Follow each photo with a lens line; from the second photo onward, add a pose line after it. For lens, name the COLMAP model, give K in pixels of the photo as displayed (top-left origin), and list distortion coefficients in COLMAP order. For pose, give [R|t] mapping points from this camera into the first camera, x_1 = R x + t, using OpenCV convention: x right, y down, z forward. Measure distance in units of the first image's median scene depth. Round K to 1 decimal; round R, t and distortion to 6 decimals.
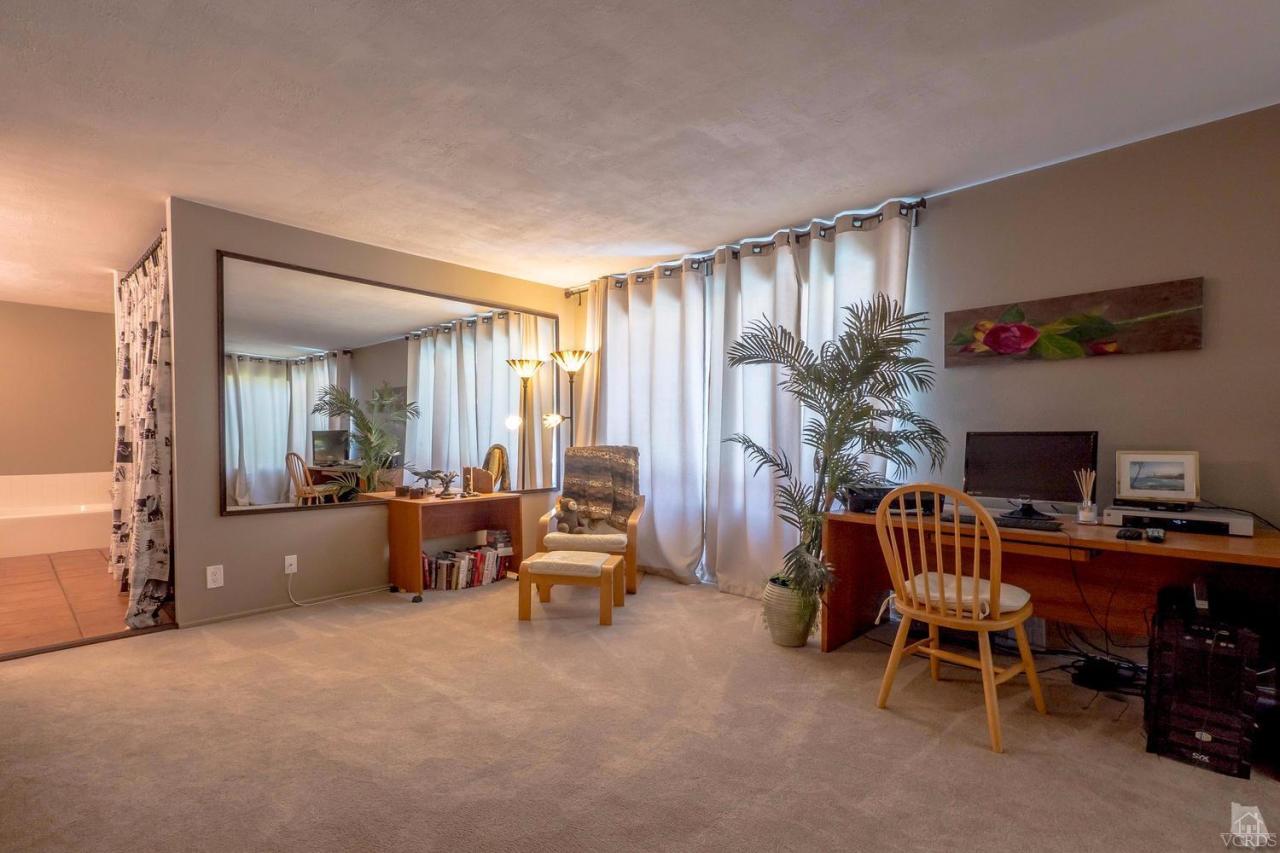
lens RADIAL K [[574.0, 0, 616.4], [0, 574.0, 456.9], [0, 0, 1]] dist [0.000307, -0.000077]
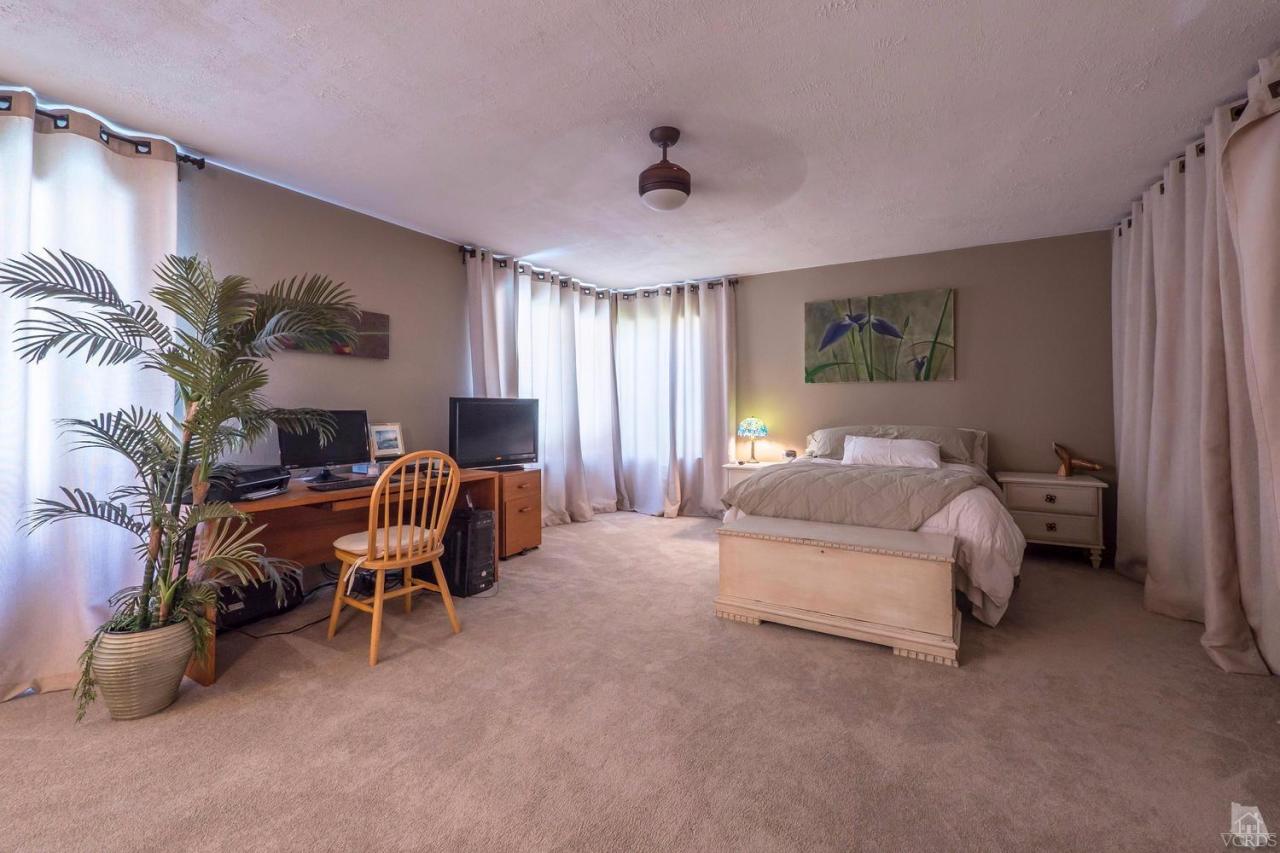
lens RADIAL K [[519.7, 0, 645.0], [0, 519.7, 410.1], [0, 0, 1]] dist [-0.000450, -0.000029]
pose [[-0.236367, 0.006725, 0.971641, -0.613440], [0.045269, 0.998966, 0.004098, -0.022139], [-0.970609, 0.044954, -0.236427, 0.716167]]
